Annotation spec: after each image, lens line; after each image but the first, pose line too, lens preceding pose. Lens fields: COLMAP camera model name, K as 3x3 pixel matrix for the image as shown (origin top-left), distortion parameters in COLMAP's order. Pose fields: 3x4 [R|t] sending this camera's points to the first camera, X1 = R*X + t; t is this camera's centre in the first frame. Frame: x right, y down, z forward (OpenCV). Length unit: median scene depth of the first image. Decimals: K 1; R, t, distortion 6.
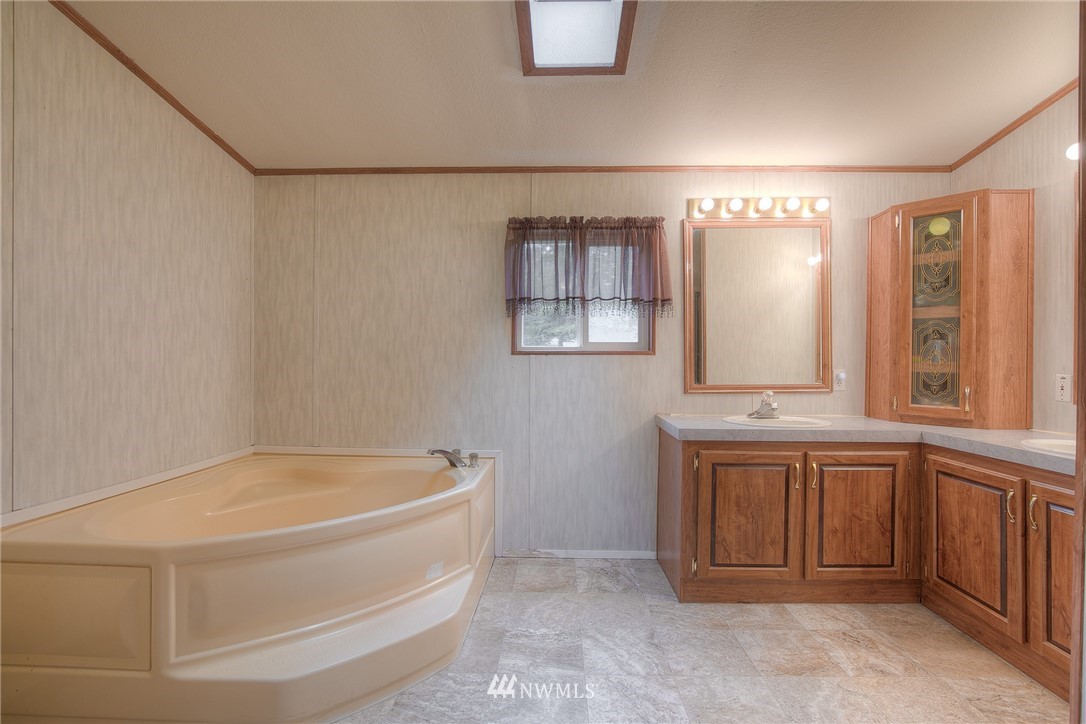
lens RADIAL K [[511.2, 0, 550.0], [0, 511.2, 361.1], [0, 0, 1]] dist [-0.017398, 0.001074]
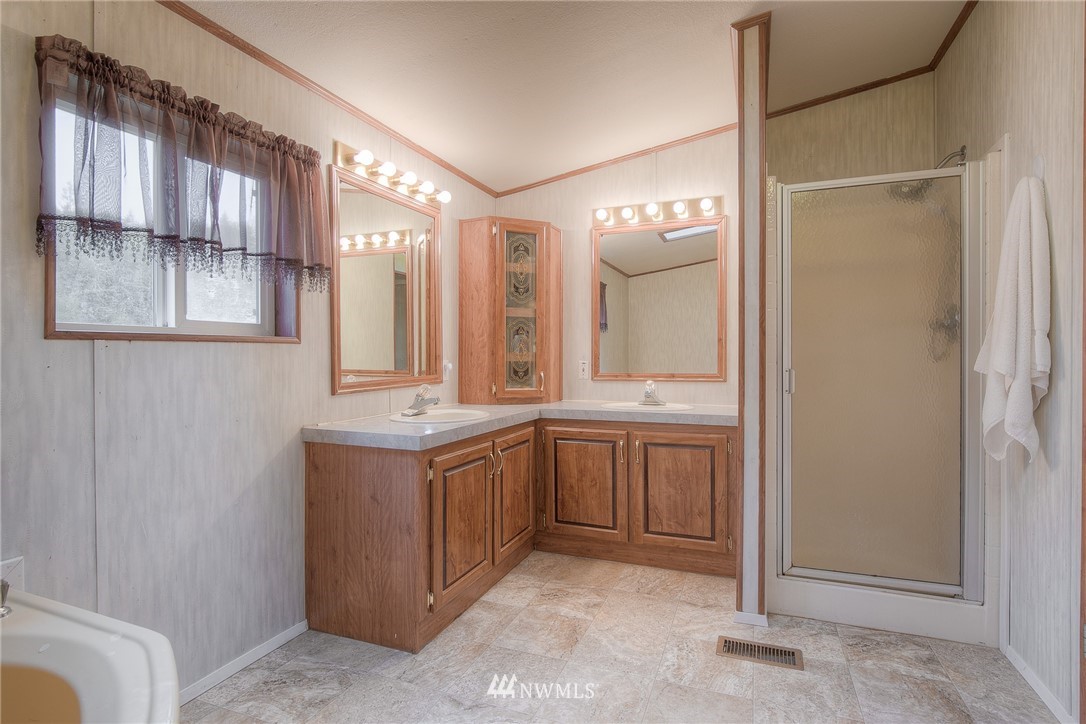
lens RADIAL K [[539.4, 0, 544.7], [0, 539.4, 358.0], [0, 0, 1]] dist [-0.010944, 0.000578]
pose [[0.327800, -0.010051, 0.944694, -0.476377], [0.003925, 0.999949, 0.009277, 0.002742], [-0.944739, 0.000667, 0.327823, 0.536456]]
